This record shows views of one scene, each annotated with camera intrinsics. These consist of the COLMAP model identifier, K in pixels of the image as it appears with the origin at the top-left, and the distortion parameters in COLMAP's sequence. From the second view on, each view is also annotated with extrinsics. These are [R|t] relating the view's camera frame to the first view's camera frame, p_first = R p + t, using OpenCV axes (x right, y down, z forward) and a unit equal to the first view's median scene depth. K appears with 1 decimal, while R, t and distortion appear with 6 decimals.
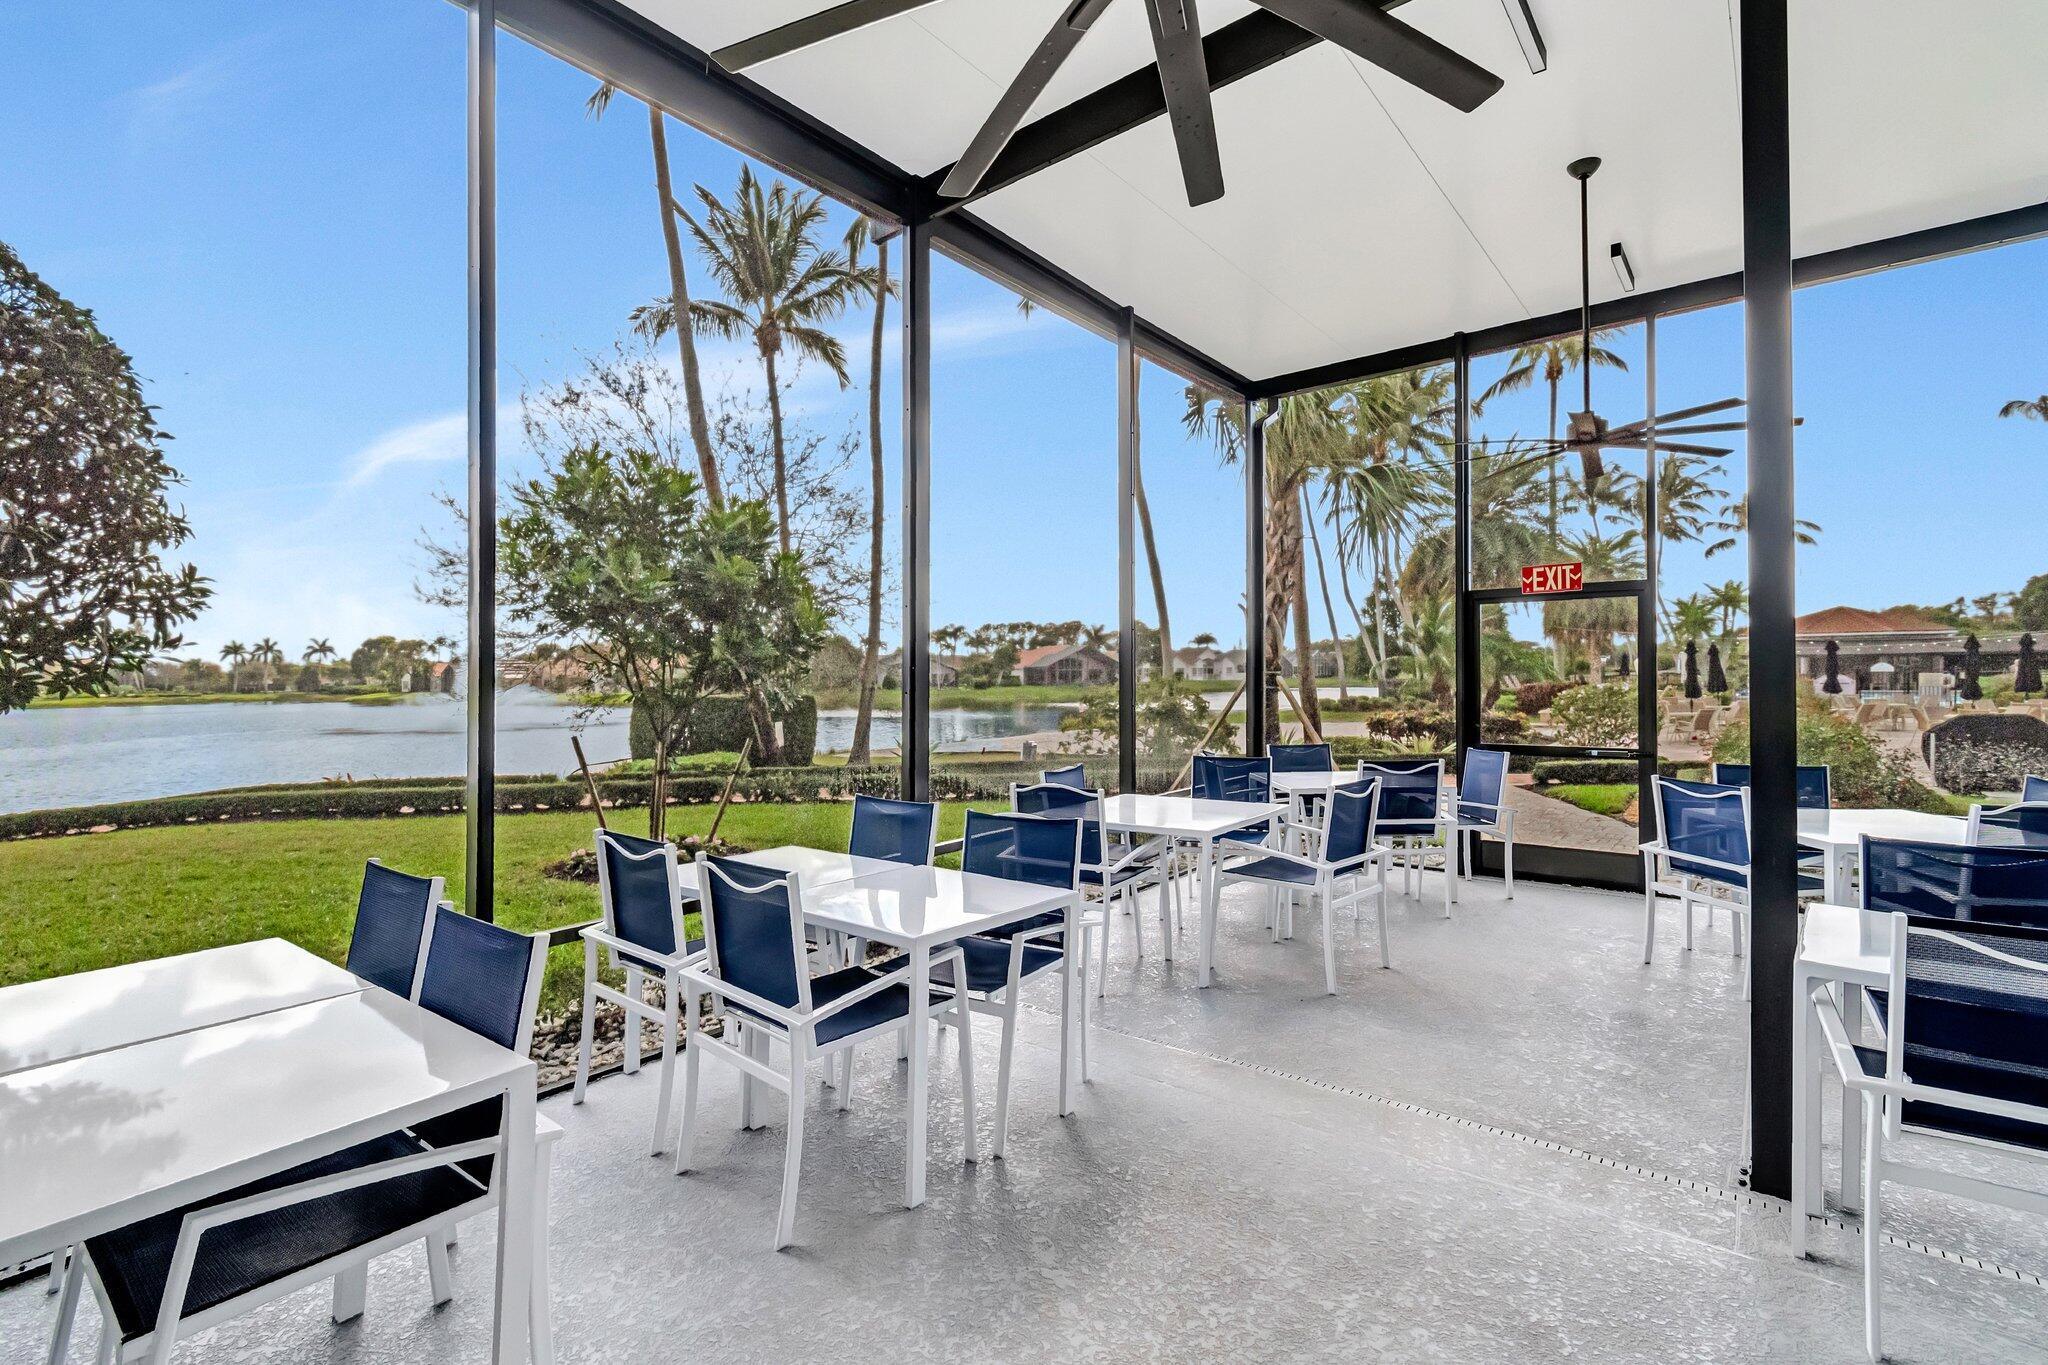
lens RADIAL K [[923.0, 0, 1015.2], [0, 923.0, 673.4], [0, 0, 1]] dist [-0.000495, -0.000845]
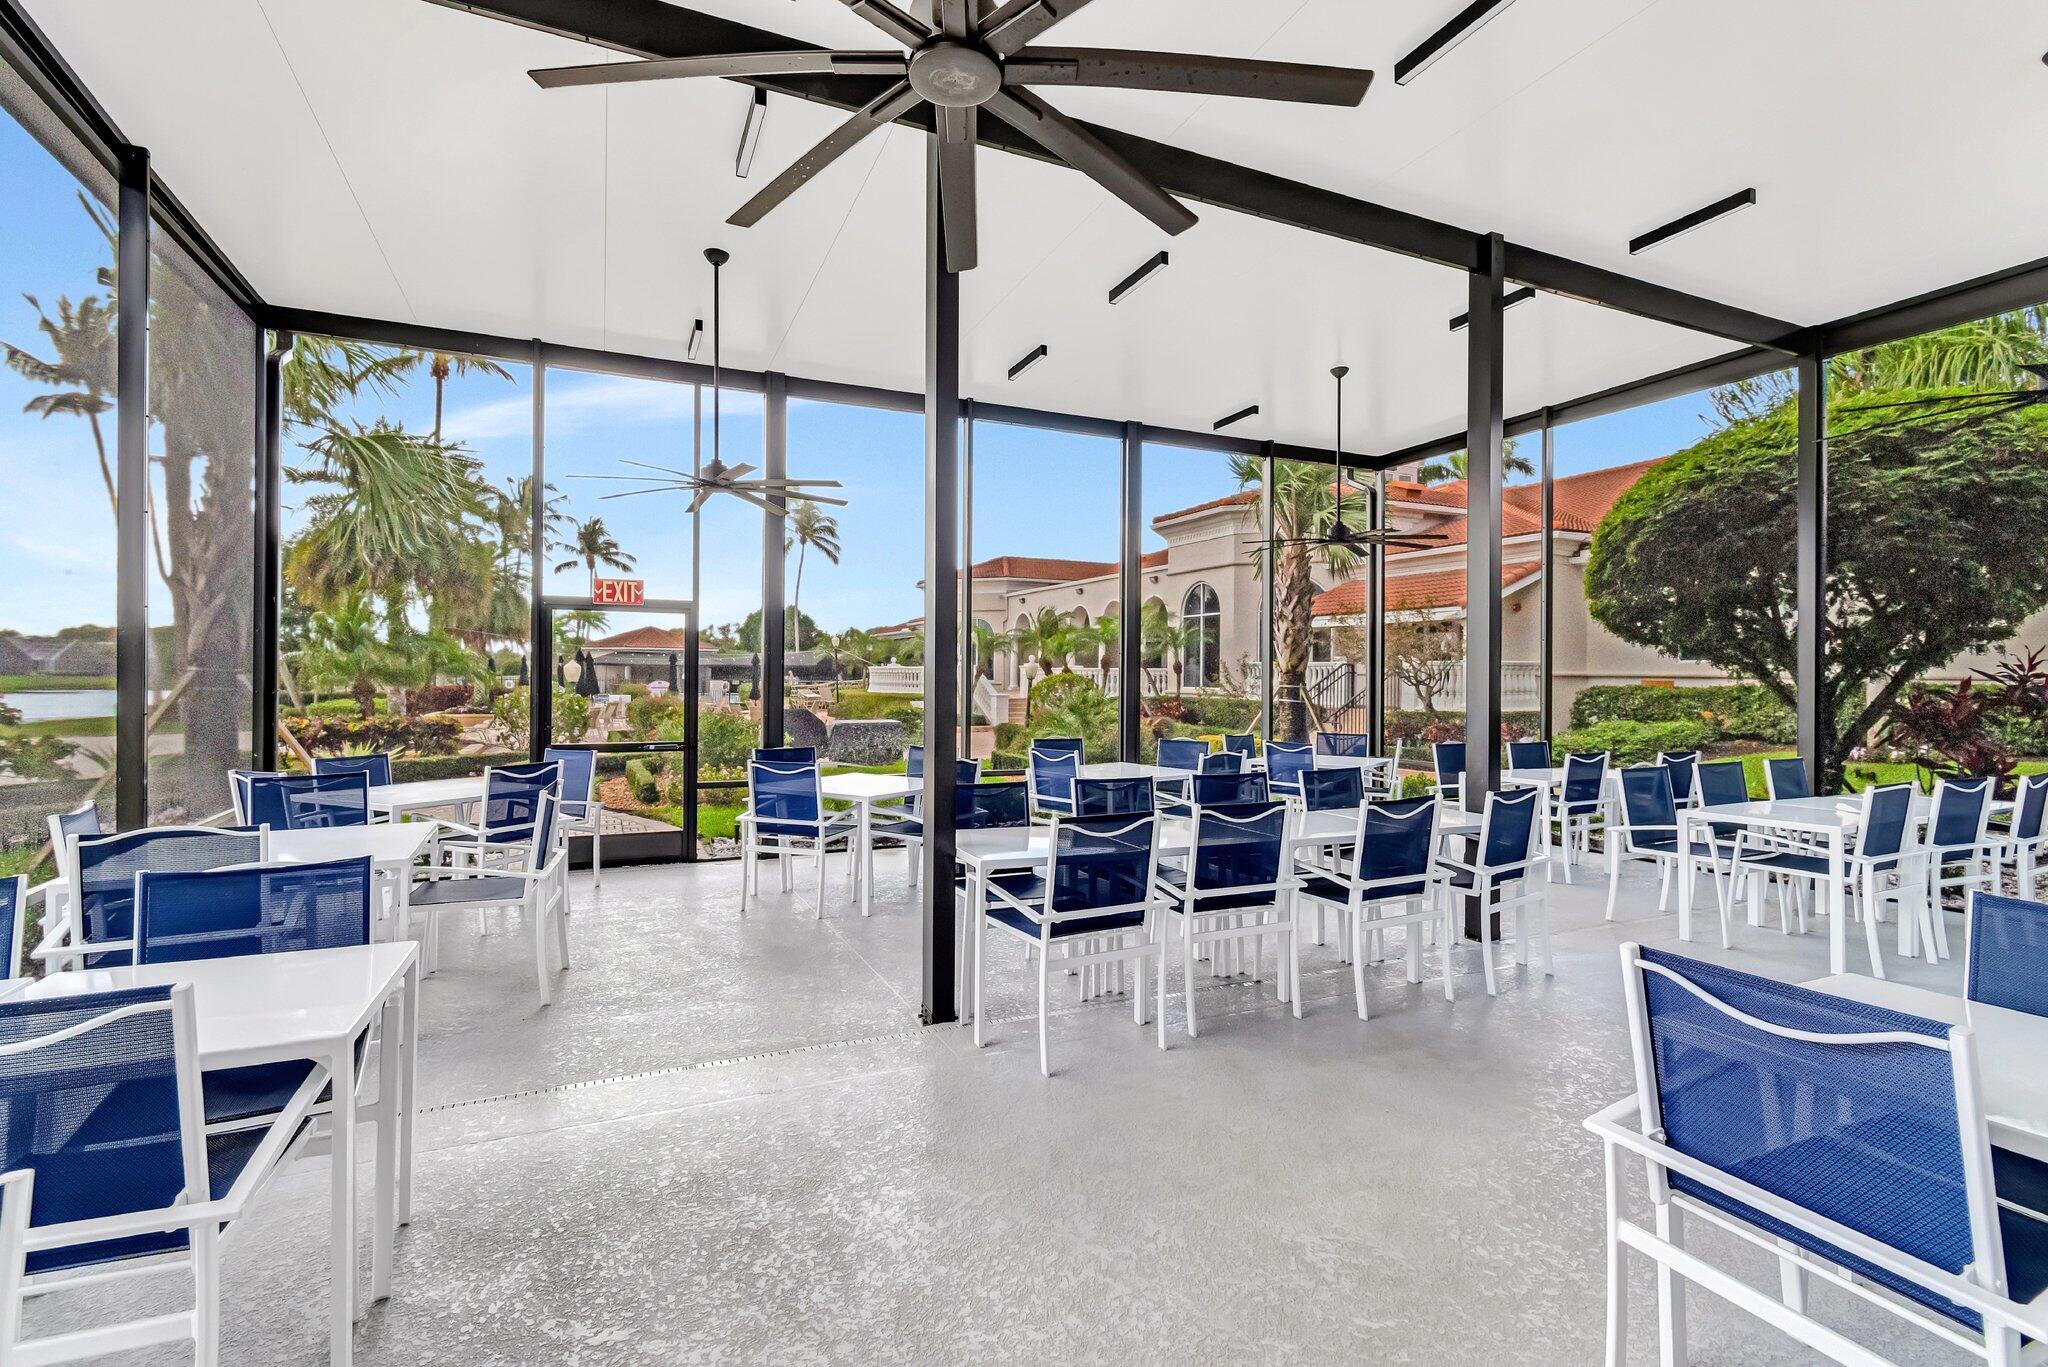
lens RADIAL K [[923.0, 0, 1015.2], [0, 923.0, 674.4], [0, 0, 1]] dist [-0.000495, -0.000845]
pose [[0.453851, 0.020149, 0.890850, -0.199619], [-0.017641, 0.999752, -0.013625, 0.002824], [-0.890903, -0.009532, 0.454093, 0.080877]]
